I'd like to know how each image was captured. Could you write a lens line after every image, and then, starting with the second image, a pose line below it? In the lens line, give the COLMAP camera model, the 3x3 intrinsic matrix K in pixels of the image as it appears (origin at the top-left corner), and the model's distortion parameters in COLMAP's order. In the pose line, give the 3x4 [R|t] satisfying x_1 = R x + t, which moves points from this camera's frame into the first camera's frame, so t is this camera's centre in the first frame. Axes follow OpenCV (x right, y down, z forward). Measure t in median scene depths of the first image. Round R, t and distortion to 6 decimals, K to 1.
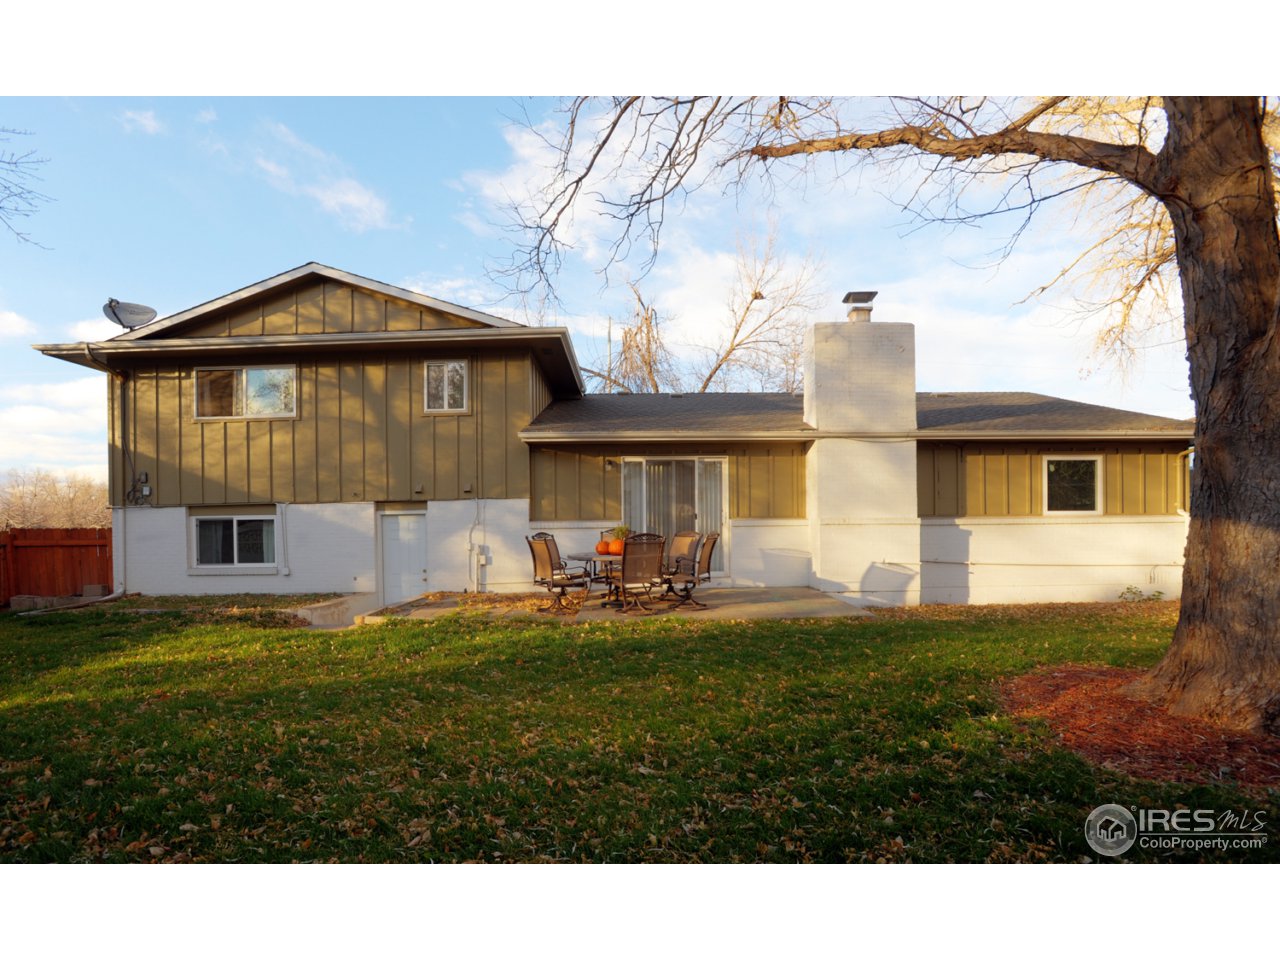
lens RADIAL K [[653.9, 0, 624.9], [0, 653.9, 532.5], [0, 0, 1]] dist [-0.057704, 0.015316]
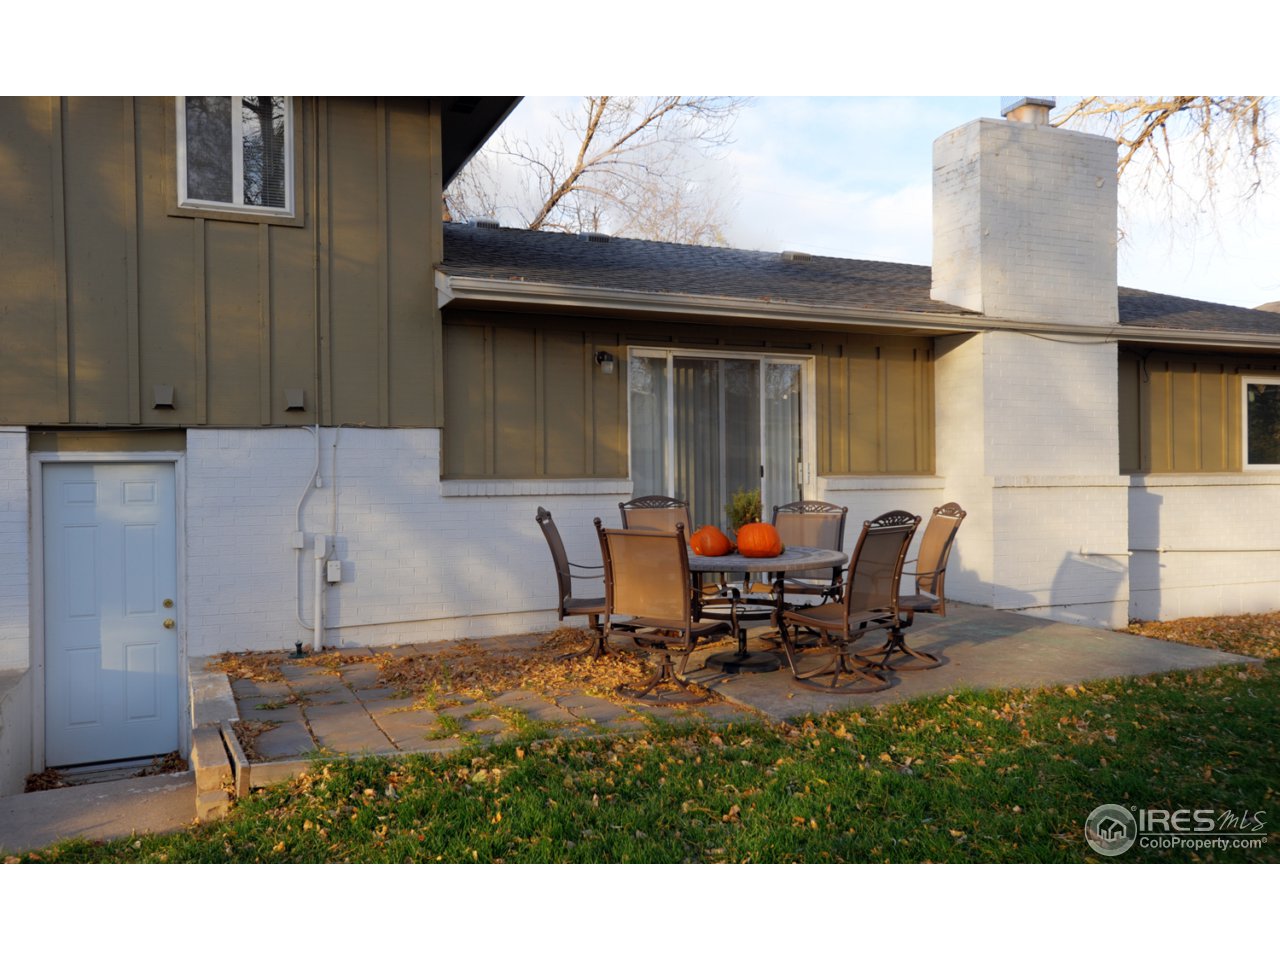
lens RADIAL K [[1044.0, 0, 639.8], [0, 1044.0, 479.5], [0, 0, 1]] dist [0.019497, 0.002823]
pose [[0.911111, 0.001384, 0.412158, -0.316252], [0.002832, 0.999950, -0.009618, -0.010175], [-0.412151, 0.009931, 0.911062, 0.299441]]
